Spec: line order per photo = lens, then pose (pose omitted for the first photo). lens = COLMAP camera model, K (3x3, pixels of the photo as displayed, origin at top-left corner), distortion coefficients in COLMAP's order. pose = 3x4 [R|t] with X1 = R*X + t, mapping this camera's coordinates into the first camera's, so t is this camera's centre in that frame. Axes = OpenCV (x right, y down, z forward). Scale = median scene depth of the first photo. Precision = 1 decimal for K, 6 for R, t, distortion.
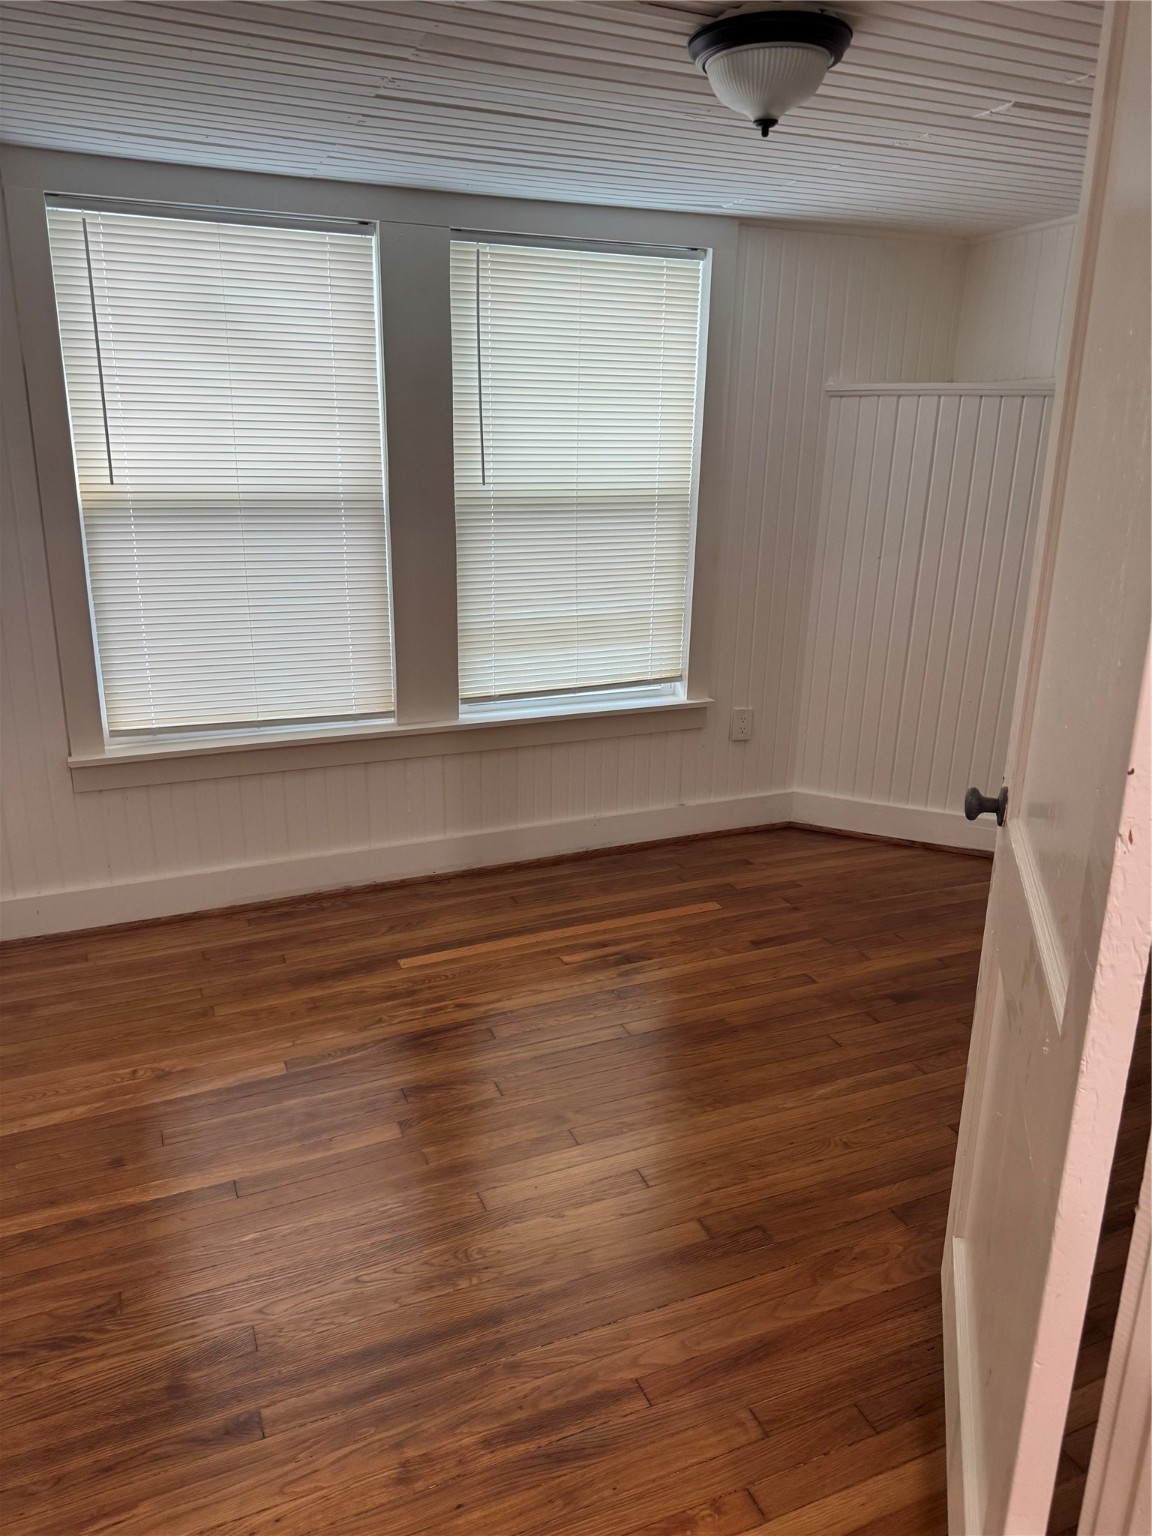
lens RADIAL K [[1113.7, 0, 578.2], [0, 1113.7, 778.1], [0, 0, 1]] dist [0.061903, -0.022266]
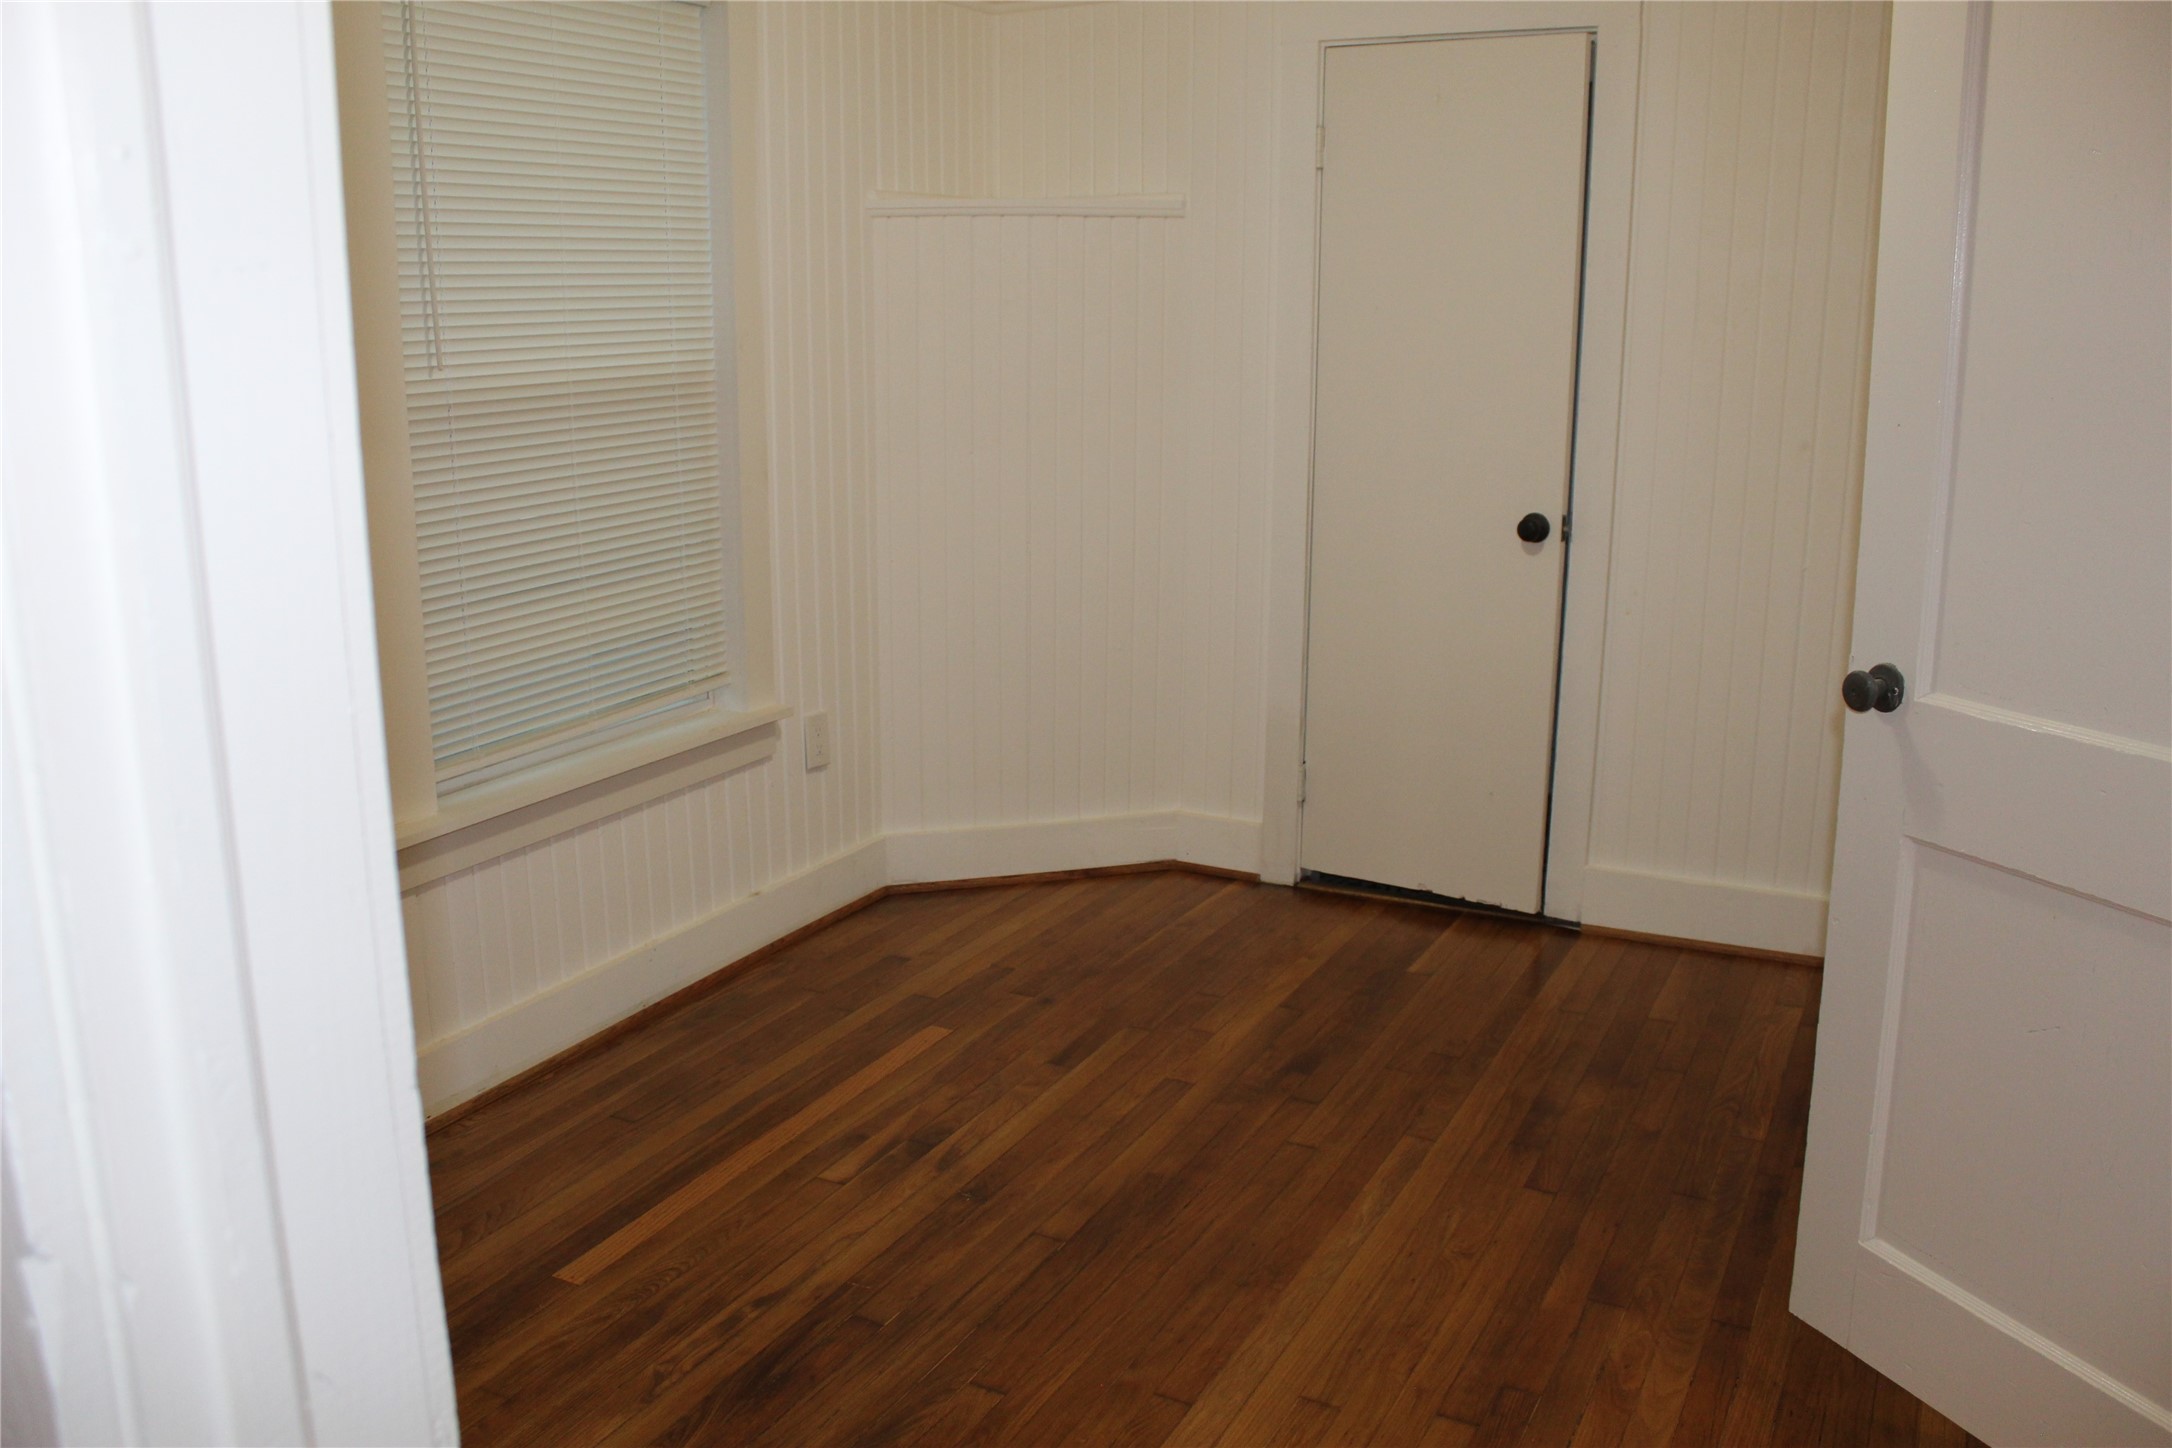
lens RADIAL K [[1874.3, 0, 1075.8], [0, 1874.3, 701.5], [0, 0, 1]] dist [-0.128415, 0.106530]
pose [[0.770216, -0.158801, 0.617697, -0.445683], [0.210323, 0.977571, -0.010935, -0.035085], [-0.602106, 0.138338, 0.786340, 0.147928]]
